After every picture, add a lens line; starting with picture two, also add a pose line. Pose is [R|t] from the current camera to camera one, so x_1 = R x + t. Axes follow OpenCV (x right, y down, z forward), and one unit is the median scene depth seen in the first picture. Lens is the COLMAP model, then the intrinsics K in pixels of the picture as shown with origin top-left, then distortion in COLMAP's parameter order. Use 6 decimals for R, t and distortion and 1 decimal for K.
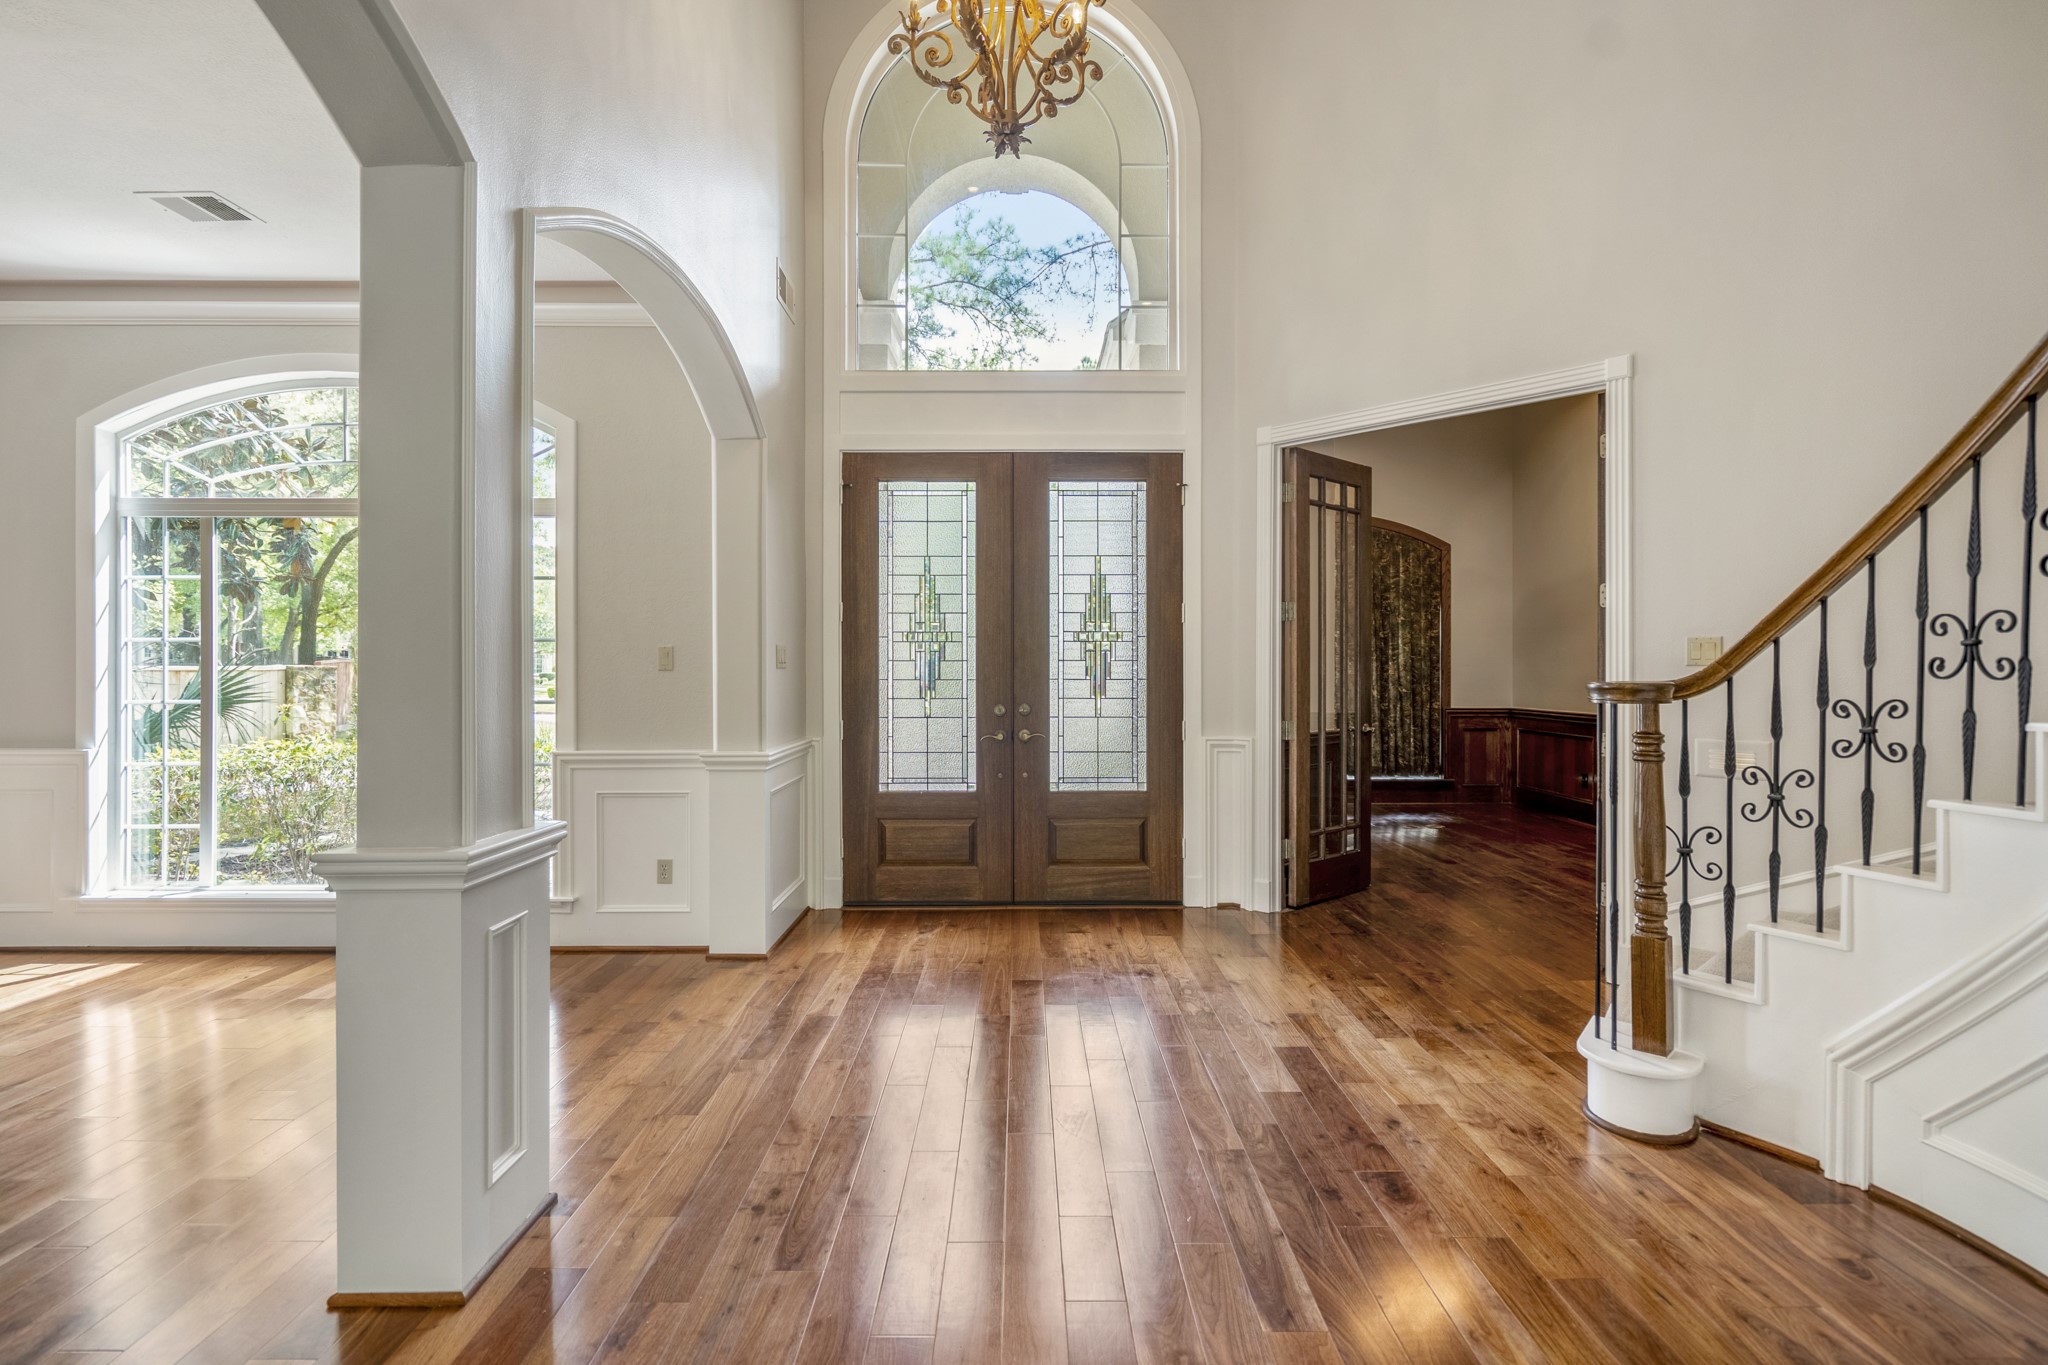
lens RADIAL K [[957.2, 0, 1016.5], [0, 957.2, 666.3], [0, 0, 1]] dist [-0.000241, 0.000536]
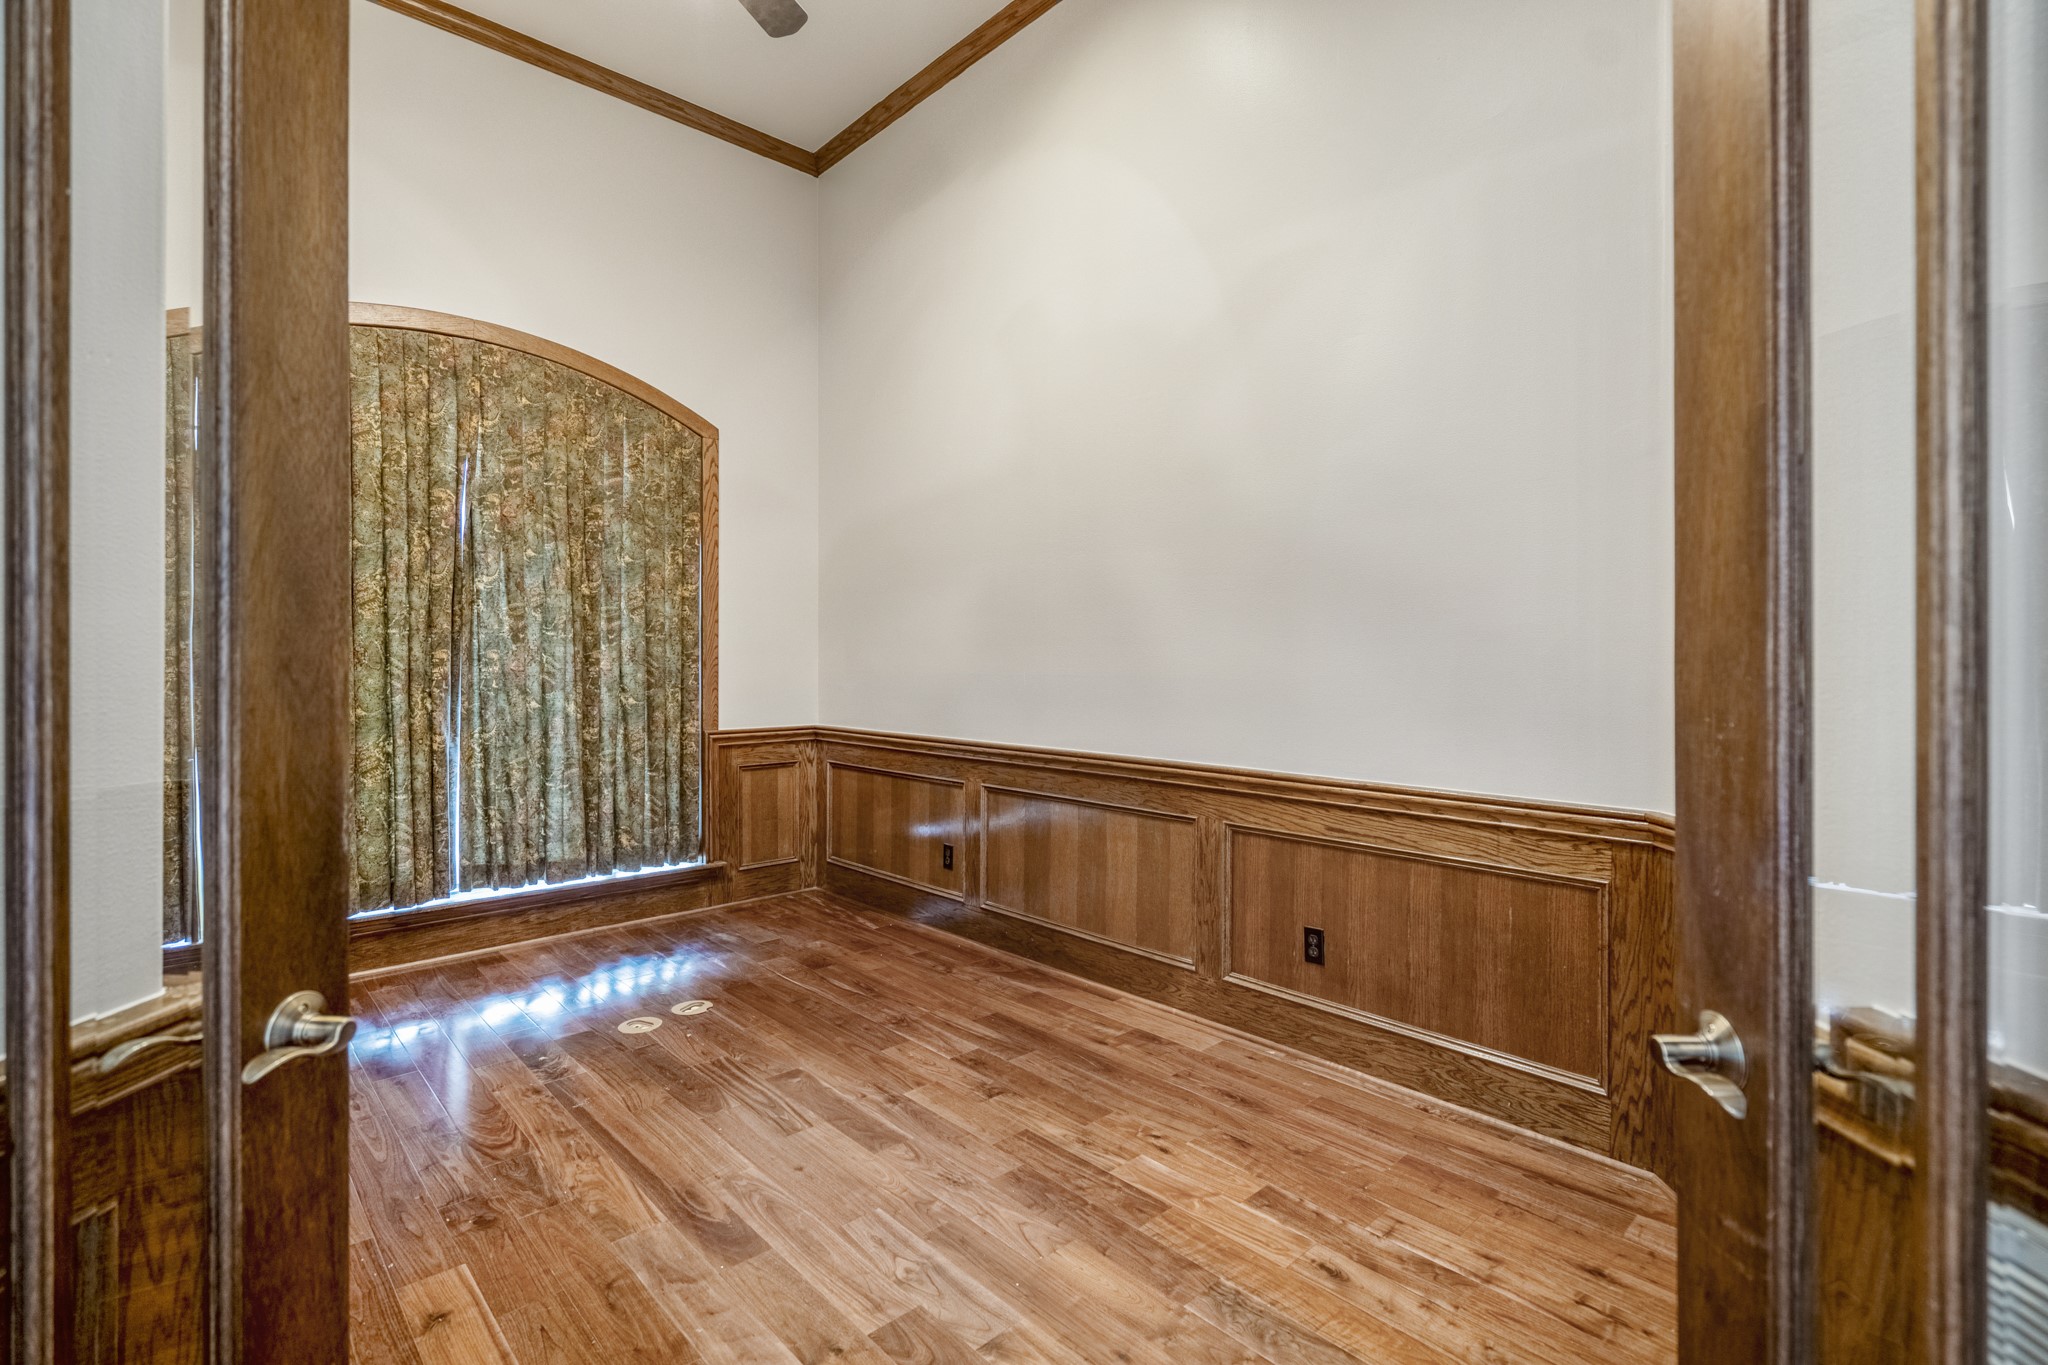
lens RADIAL K [[957.2, 0, 1029.8], [0, 957.2, 667.9], [0, 0, 1]] dist [-0.000241, 0.000536]
pose [[0.729712, -0.003506, 0.683746, 0.211795], [-0.004790, 0.999936, 0.010239, 0.001342], [-0.683738, -0.010747, 0.729648, 0.484470]]
